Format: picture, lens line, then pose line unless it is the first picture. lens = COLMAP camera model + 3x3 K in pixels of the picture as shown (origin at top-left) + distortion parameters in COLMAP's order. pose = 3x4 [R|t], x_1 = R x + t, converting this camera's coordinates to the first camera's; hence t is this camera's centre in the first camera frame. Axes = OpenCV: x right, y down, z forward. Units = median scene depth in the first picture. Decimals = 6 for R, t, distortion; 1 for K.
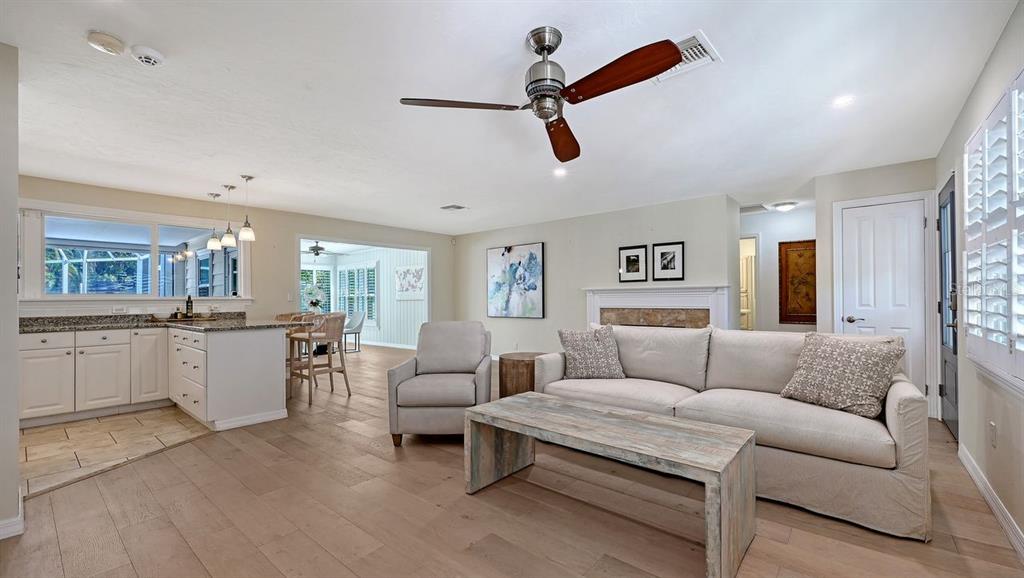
lens RADIAL K [[411.1, 0, 512.9], [0, 411.1, 292.8], [0, 0, 1]] dist [0.000888, 0.000473]
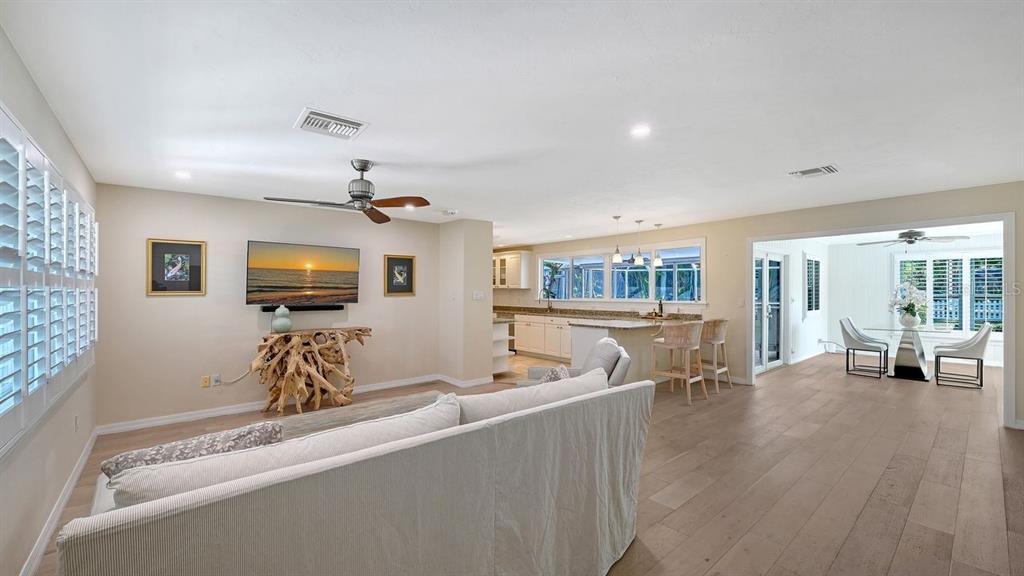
lens RADIAL K [[411.1, 0, 516.0], [0, 411.1, 284.7], [0, 0, 1]] dist [0.000888, 0.000473]
pose [[-0.157650, -0.006831, -0.987471, 0.550004], [0.017009, 0.999809, -0.009632, -0.034107], [0.987349, -0.018315, -0.157504, 0.638756]]
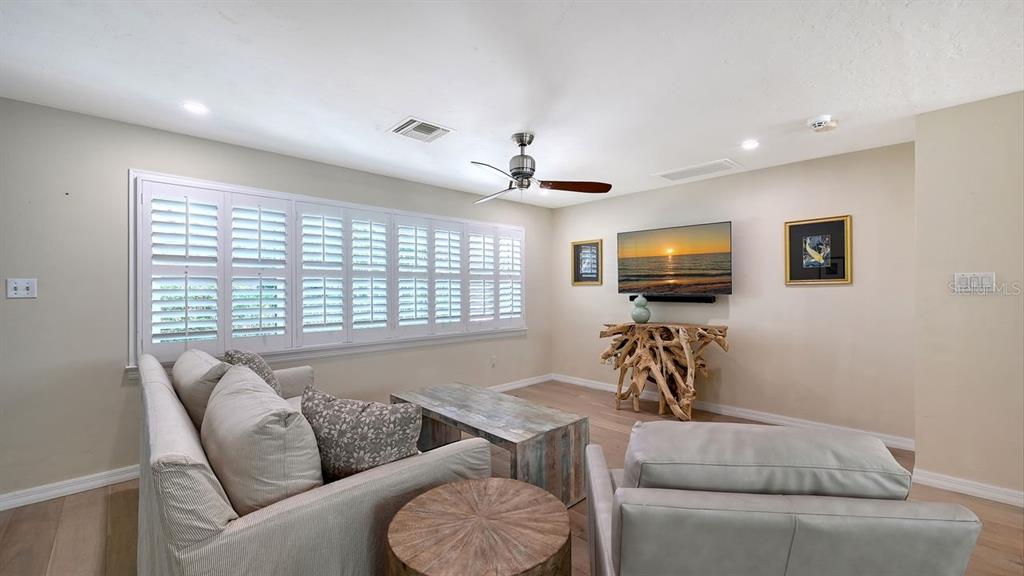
lens RADIAL K [[411.1, 0, 519.8], [0, 411.1, 287.8], [0, 0, 1]] dist [0.000888, 0.000473]
pose [[-0.995558, 0.014328, 0.093054, -0.018095], [0.012727, 0.999761, -0.017773, -0.011079], [-0.093287, -0.016509, -0.995502, 0.859184]]
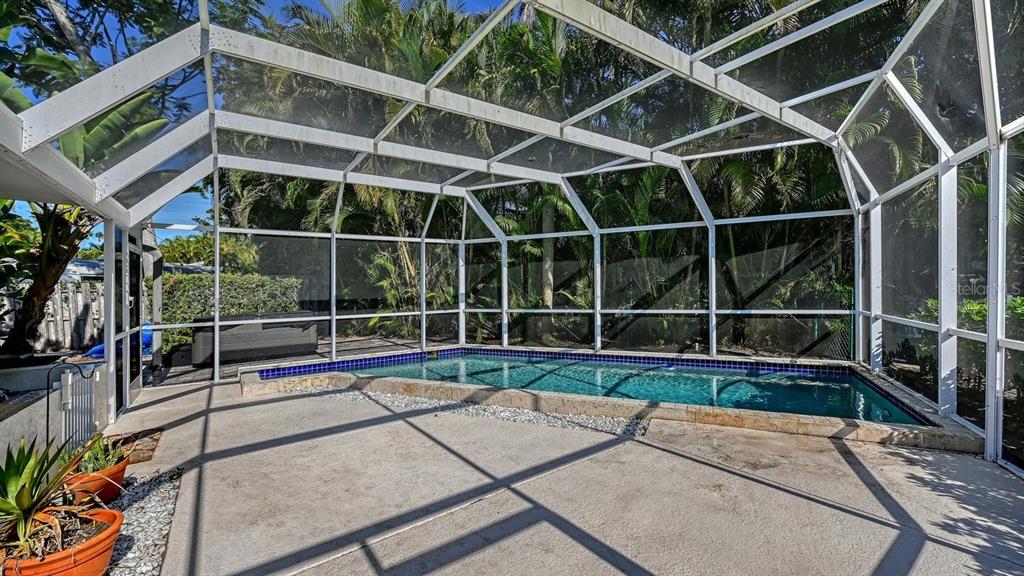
lens RADIAL K [[411.1, 0, 517.2], [0, 411.1, 293.4], [0, 0, 1]] dist [0.000888, 0.000473]
pose [[-0.253187, 0.023430, -0.967134, -1.499822], [0.033099, 0.999331, 0.015545, 0.013110], [0.966851, -0.028076, -0.253793, 1.627581]]
